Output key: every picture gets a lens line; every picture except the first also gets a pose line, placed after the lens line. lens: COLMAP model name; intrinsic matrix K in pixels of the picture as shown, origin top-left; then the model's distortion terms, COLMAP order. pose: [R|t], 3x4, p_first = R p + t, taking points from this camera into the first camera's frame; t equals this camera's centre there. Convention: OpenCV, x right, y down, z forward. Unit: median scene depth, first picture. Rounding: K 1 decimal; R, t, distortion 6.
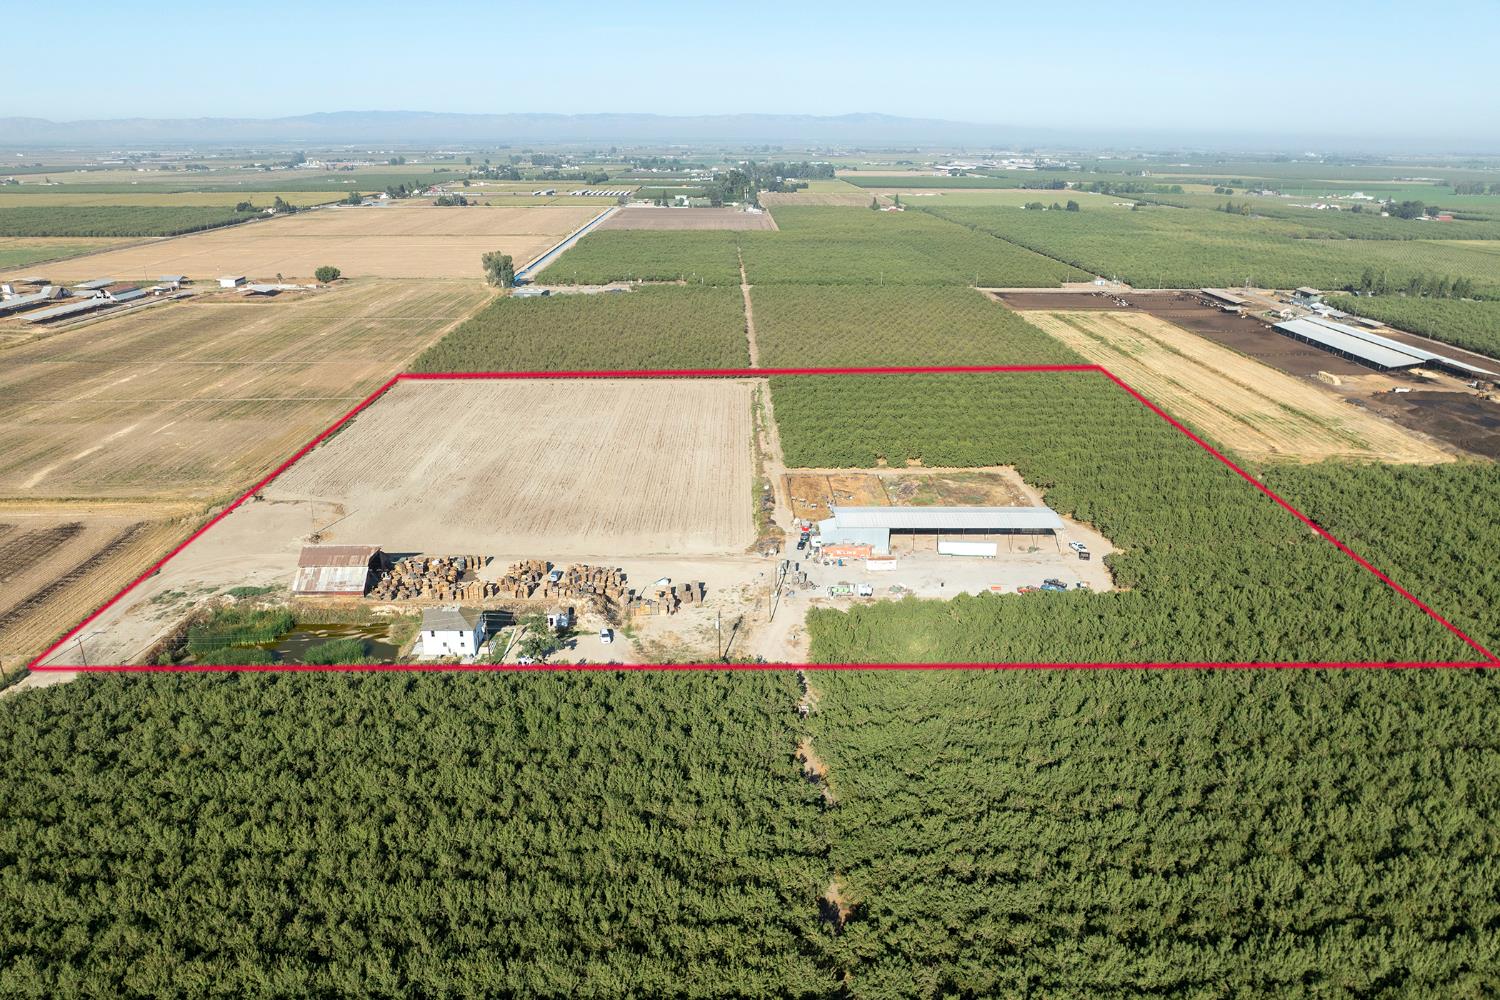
lens RADIAL K [[1082.4, 0, 748.1], [0, 1082.4, 536.4], [0, 0, 1]] dist [-0.034977, 0.002175]
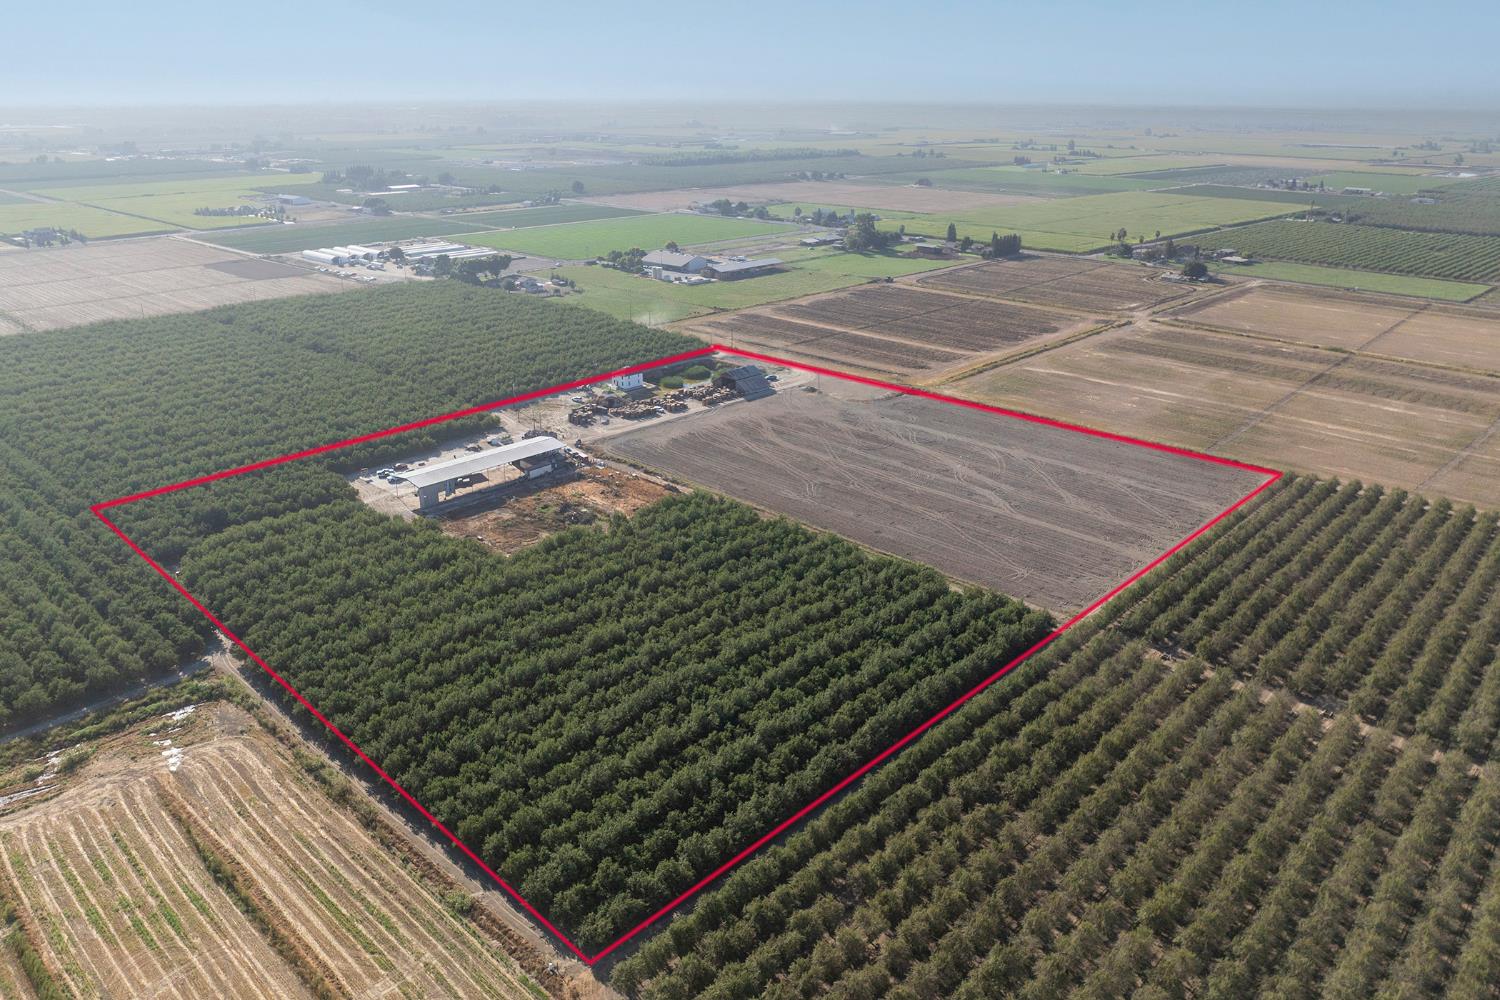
lens RADIAL K [[1036.6, 0, 750.0], [0, 1036.6, 500.0], [0, 0, 1]] dist [-0.029089, -0.002225]
pose [[-0.700388, 0.254882, -0.666703, 0.654635], [-0.257328, 0.781083, 0.568940, -0.631218], [0.665762, 0.570040, -0.481472, 1.501776]]
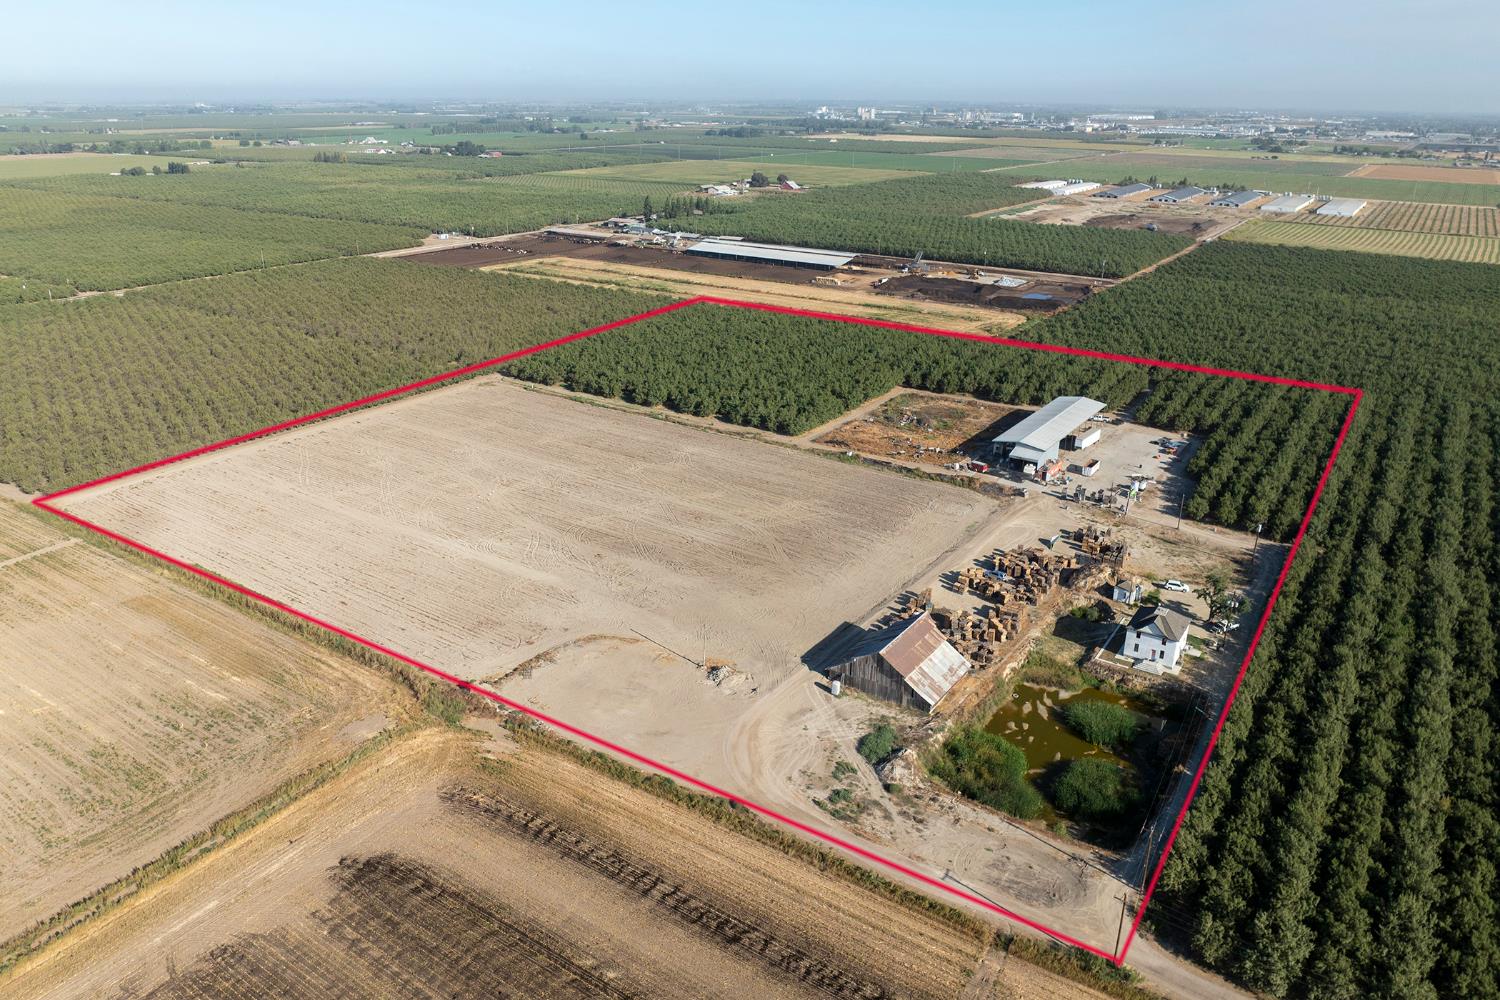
lens RADIAL K [[1058.6, 0, 750.0], [0, 1058.6, 500.0], [0, 0, 1]] dist [-0.034361, -0.000739]
pose [[0.569678, -0.296130, 0.766664, -0.731881], [0.282158, 0.946604, 0.155973, -0.169418], [-0.771916, 0.127466, 0.622815, 0.451316]]
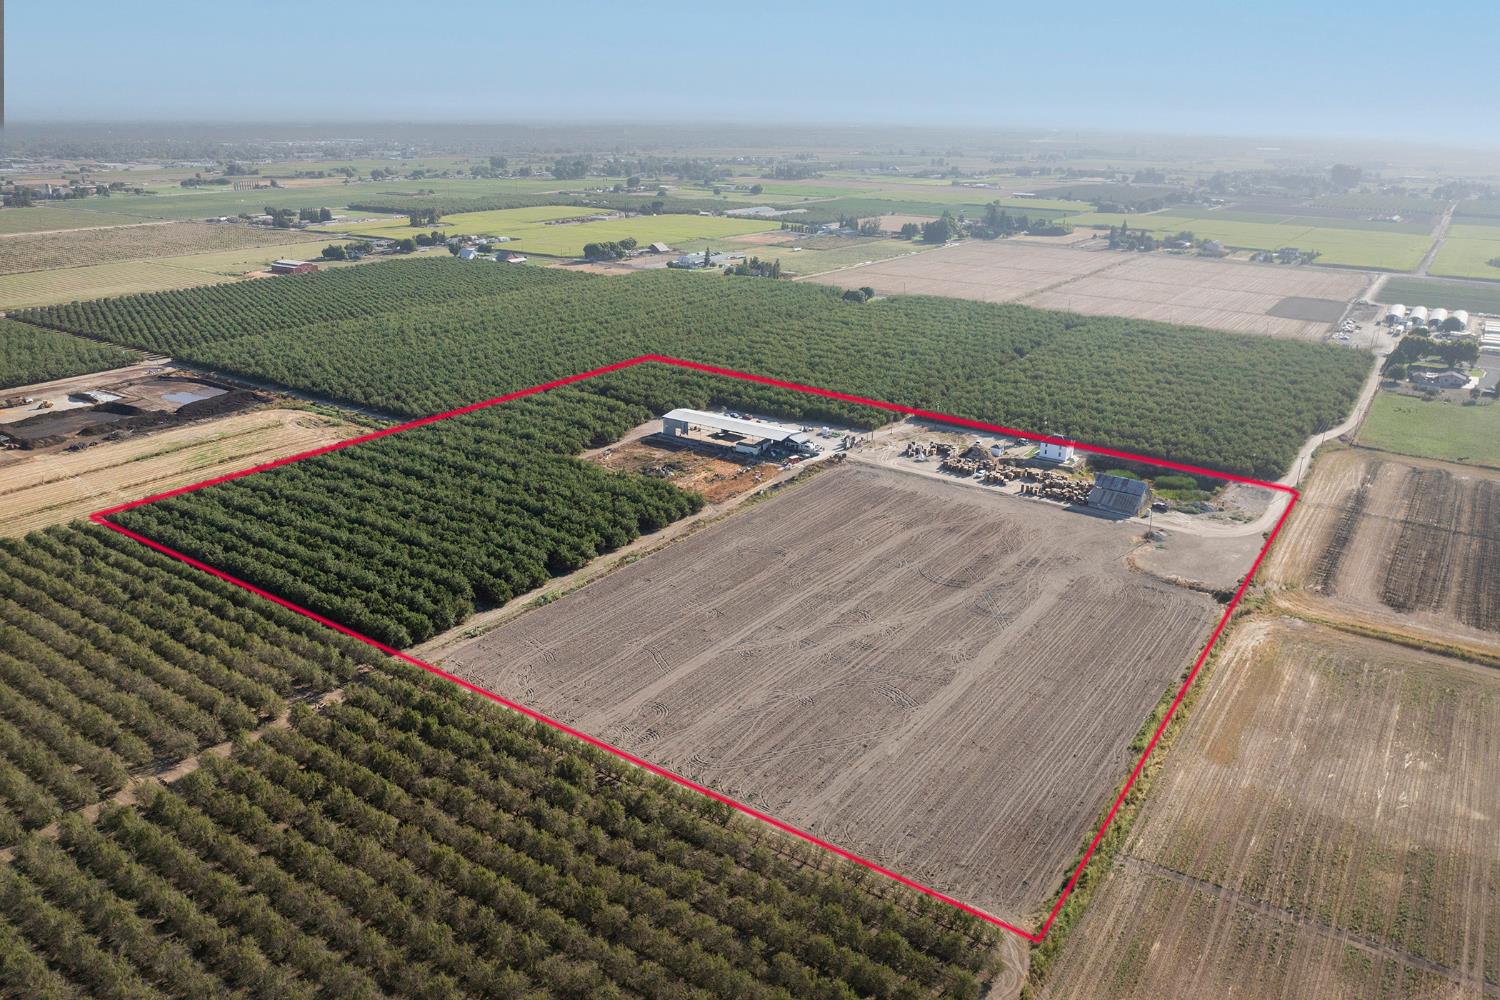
lens RADIAL K [[1058.6, 0, 750.0], [0, 1058.6, 500.0], [0, 0, 1]] dist [-0.034361, -0.000739]
pose [[-0.814639, -0.211222, 0.540138, -0.550881], [0.189707, 0.783045, 0.592328, -0.668739], [-0.548064, 0.585001, -0.597829, 1.588210]]
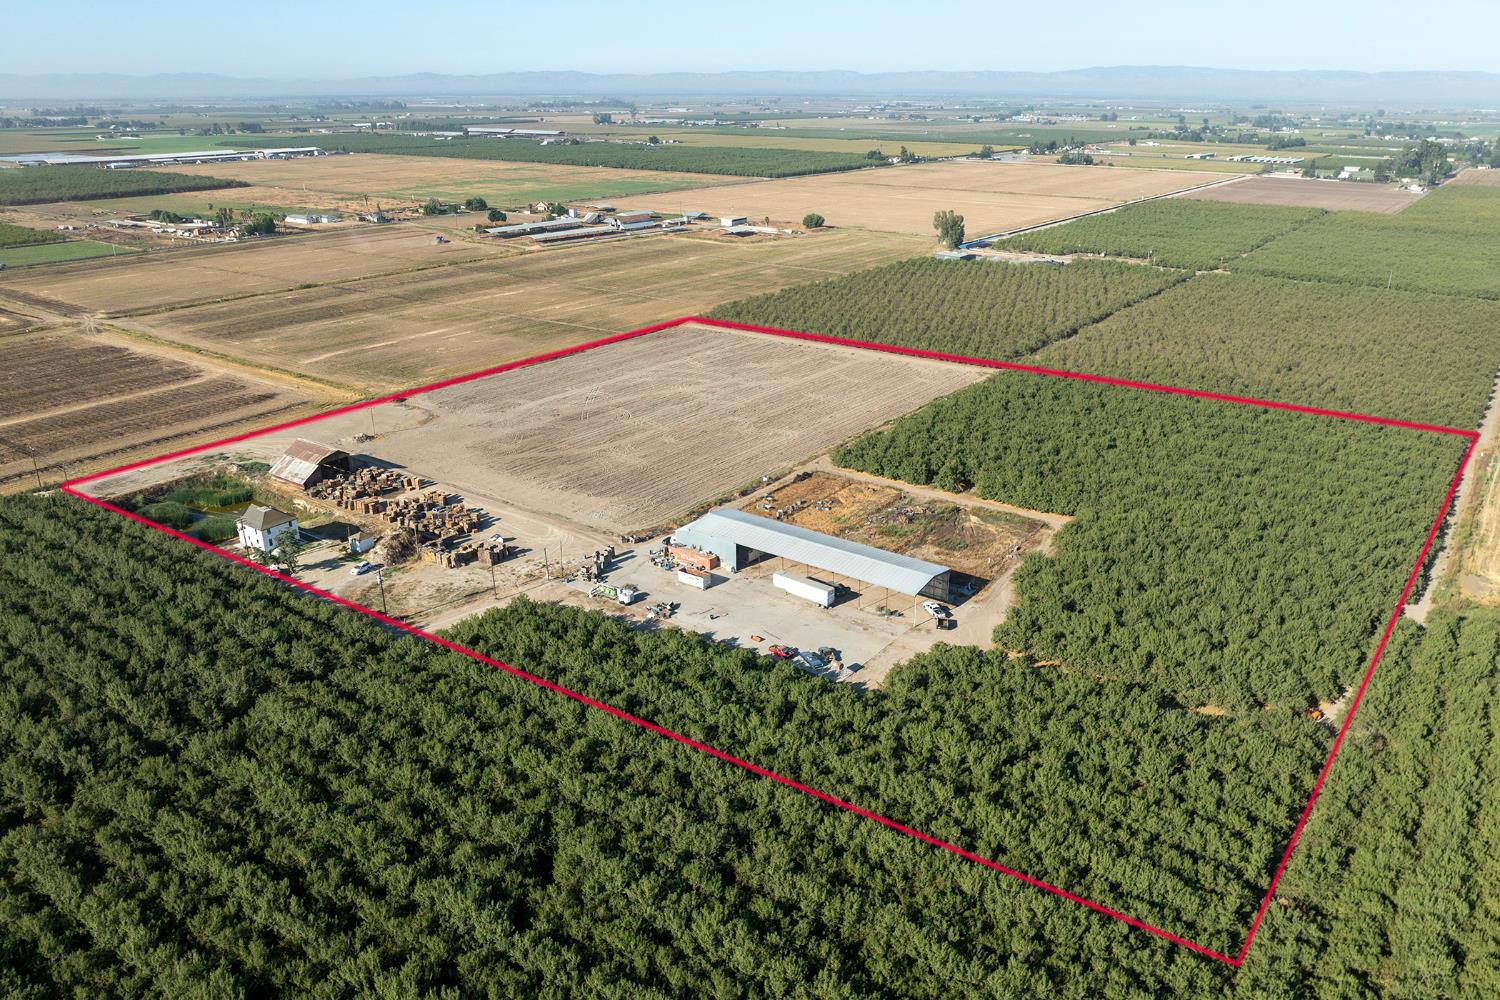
lens RADIAL K [[1115.4, 0, 750.0], [0, 1115.4, 500.0], [0, 0, 1]] dist [-0.044457, 0.000282]
pose [[0.795425, 0.210138, -0.568455, 0.508082], [-0.211602, 0.975231, 0.064420, -0.080439], [0.567912, 0.069045, 0.820188, 0.217329]]
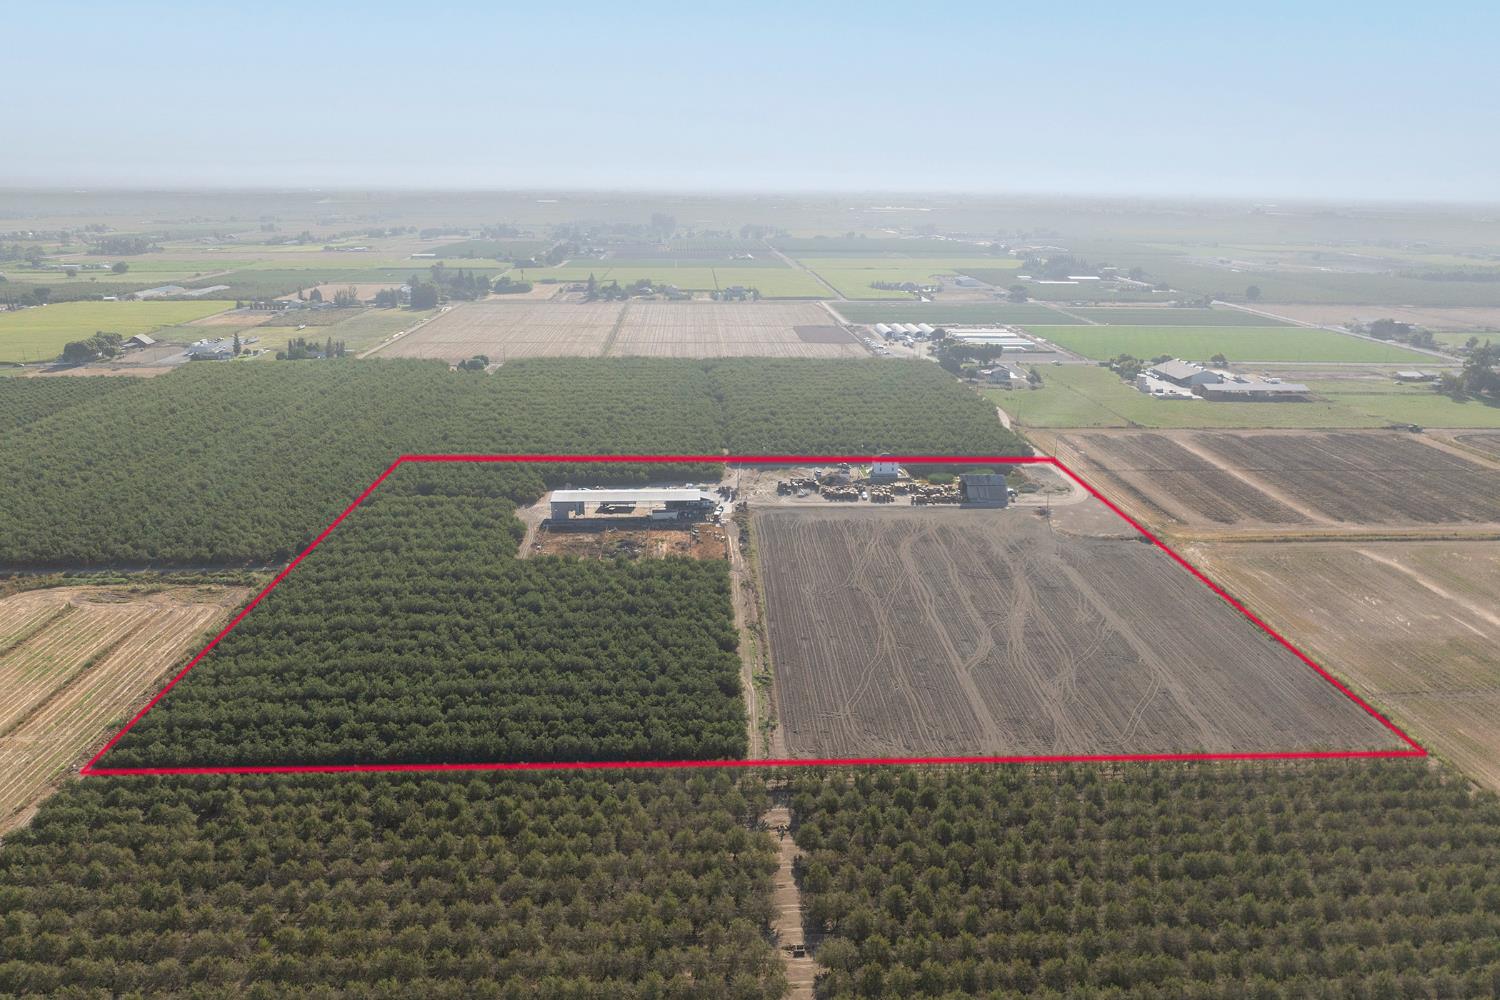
lens RADIAL K [[1044.7, 0, 756.0], [0, 1044.7, 574.4], [0, 0, 1]] dist [-0.035082, 0.000205]
pose [[-0.999116, 0.002429, -0.041957, 0.051558], [-0.025838, 0.751865, 0.658811, -0.737754], [0.033147, 0.659313, -0.751138, 1.777091]]
